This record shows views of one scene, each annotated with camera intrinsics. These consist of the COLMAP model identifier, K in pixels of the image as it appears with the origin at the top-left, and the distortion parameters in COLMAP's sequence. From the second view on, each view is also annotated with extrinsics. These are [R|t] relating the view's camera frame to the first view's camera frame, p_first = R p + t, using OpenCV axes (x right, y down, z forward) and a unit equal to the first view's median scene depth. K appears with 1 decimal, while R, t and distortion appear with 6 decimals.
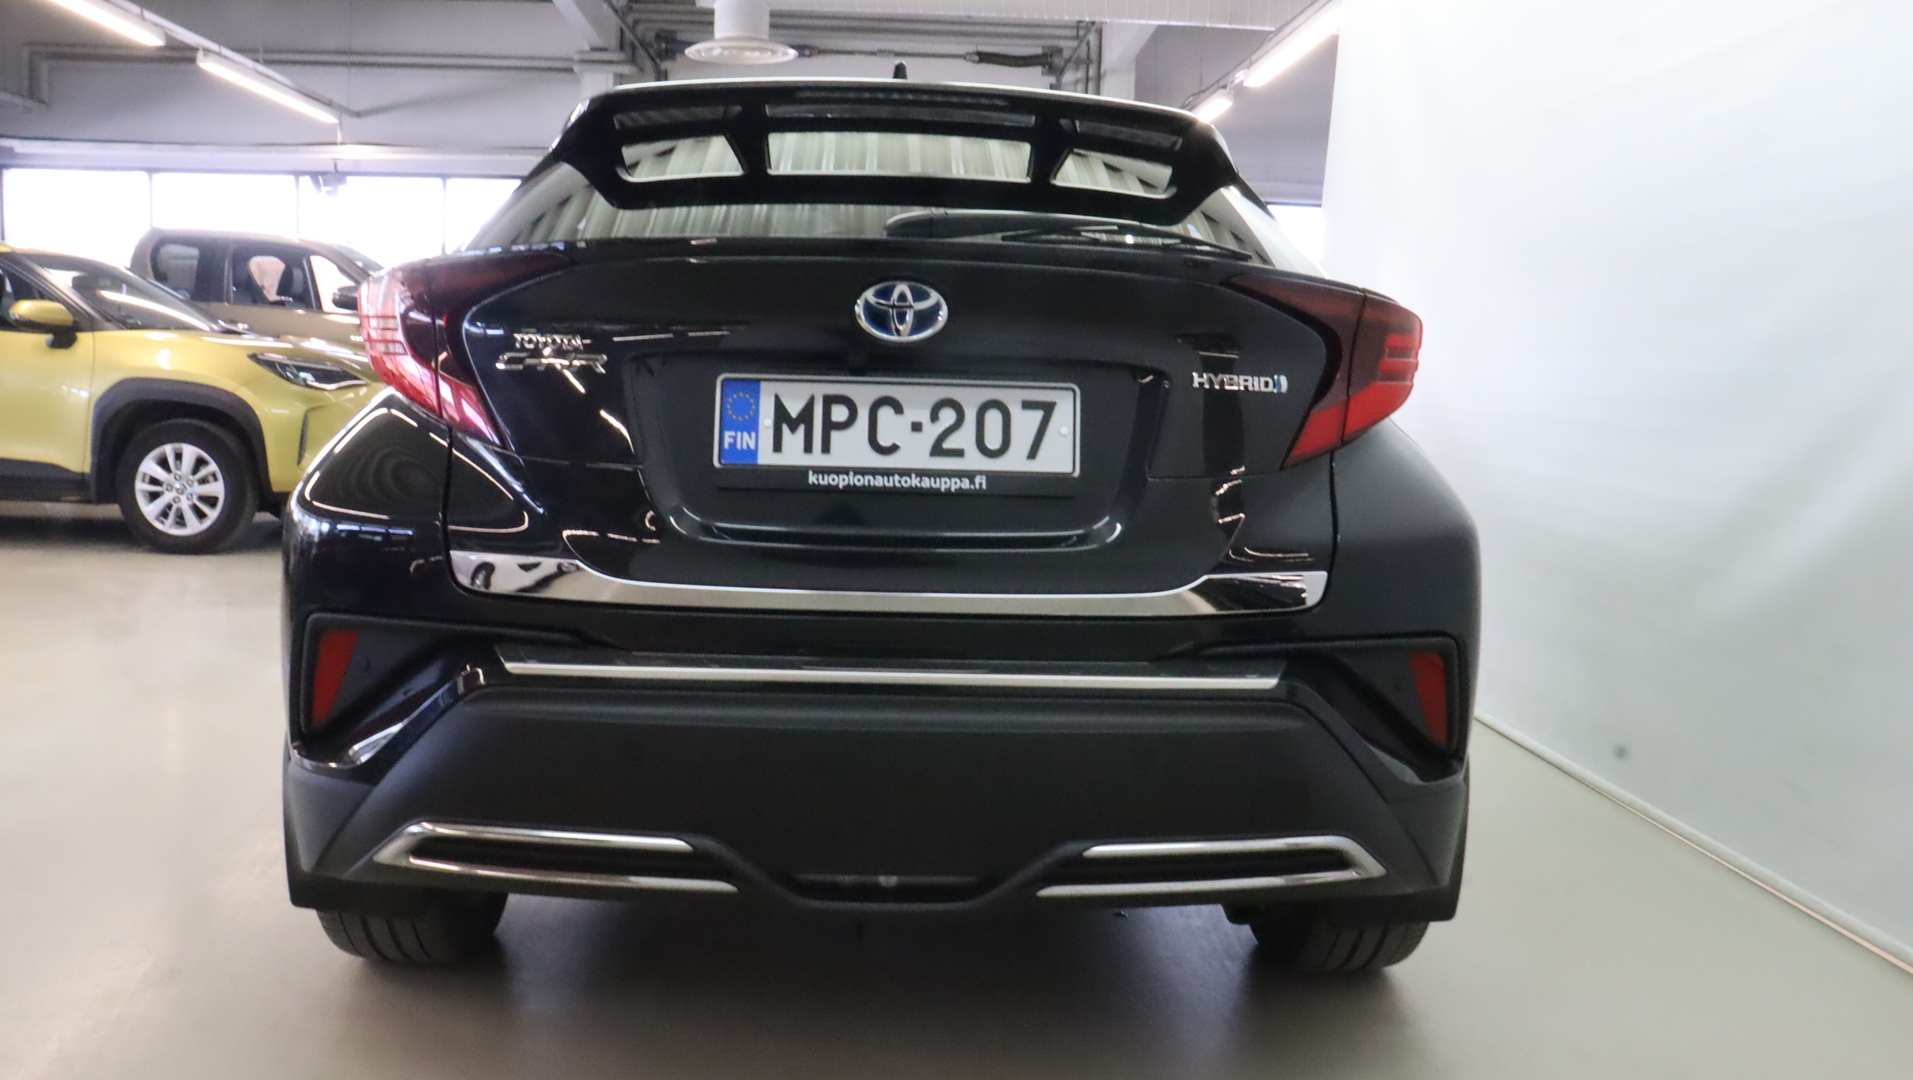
lens RADIAL K [[1644.1, 0, 998.6], [0, 1644.1, 506.3], [0, 0, 1]] dist [-0.192156, 0.179532]
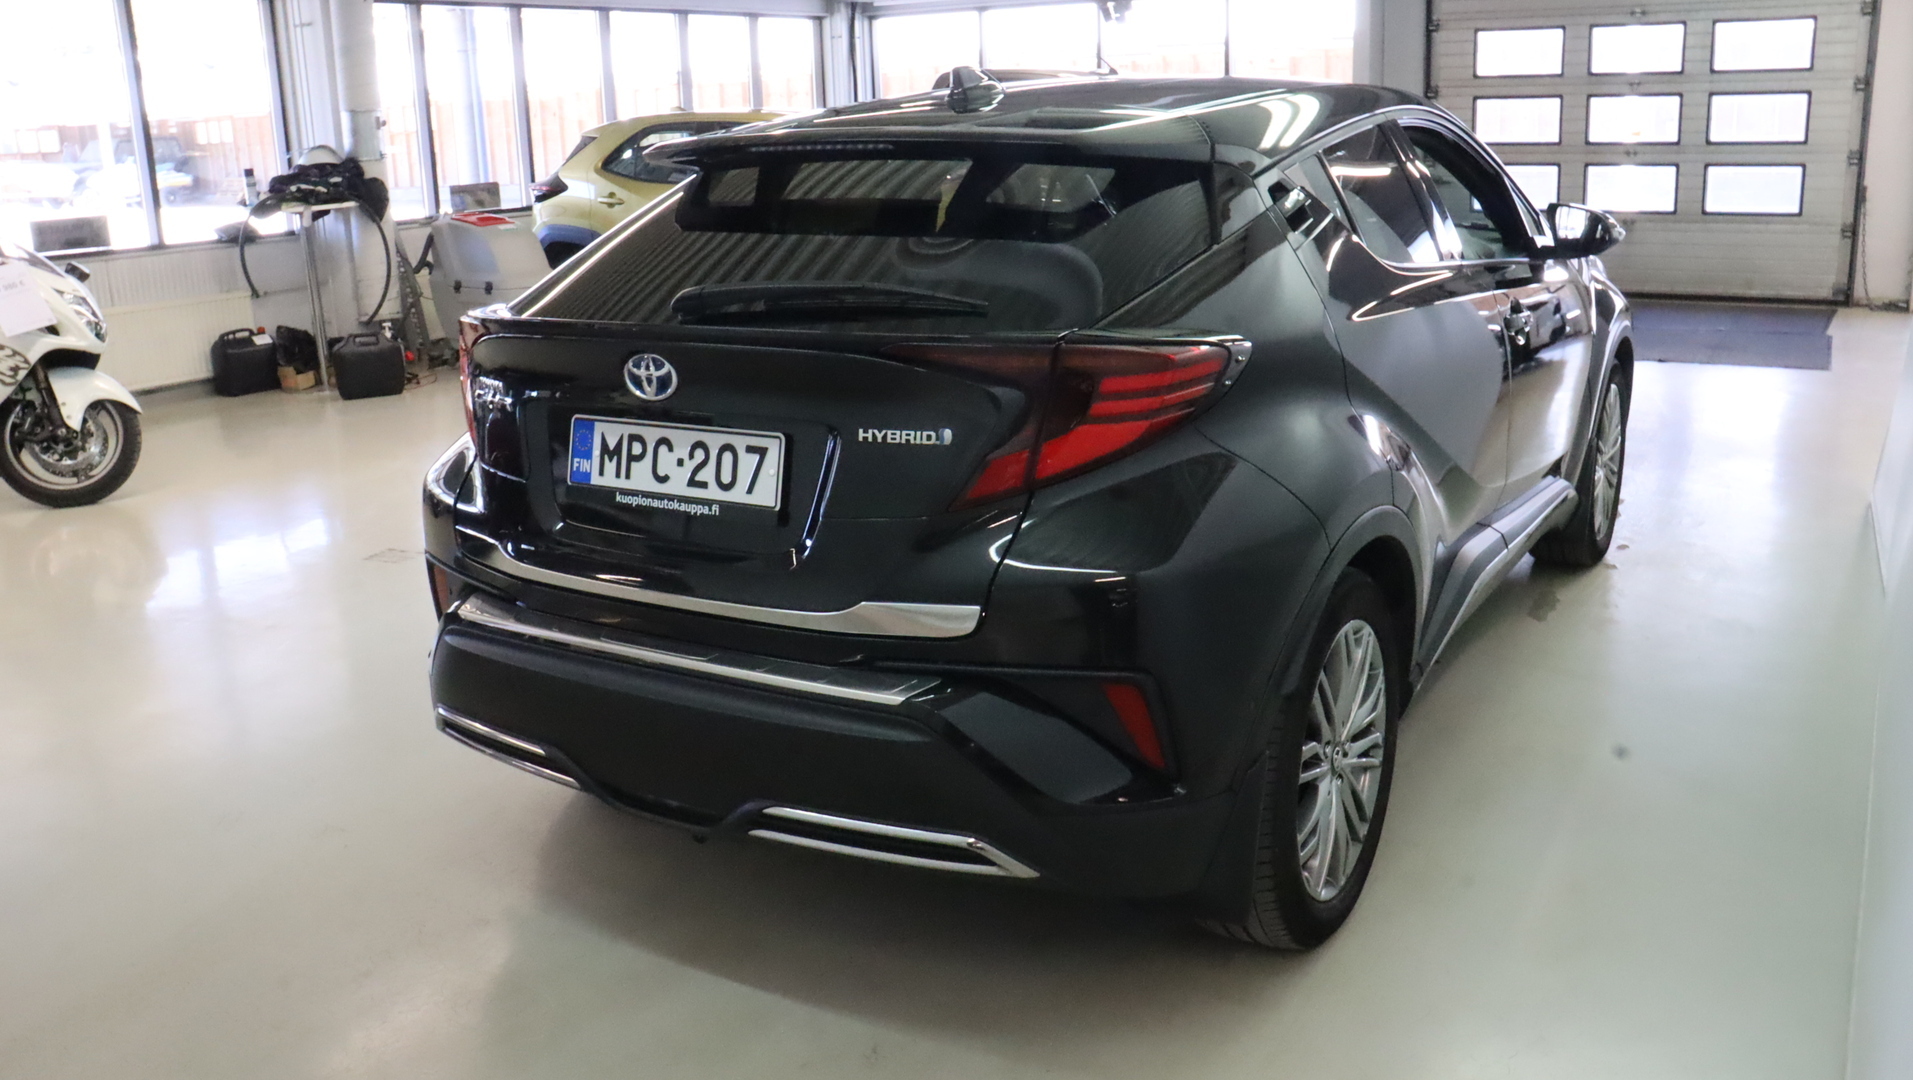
lens RADIAL K [[1644.1, 0, 998.6], [0, 1644.1, 506.3], [0, 0, 1]] dist [-0.192156, 0.179532]
pose [[0.820473, 0.080005, -0.566060, 0.878544], [0.000514, 0.990056, 0.140675, -0.193695], [0.571686, -0.115711, 0.812272, 0.103265]]
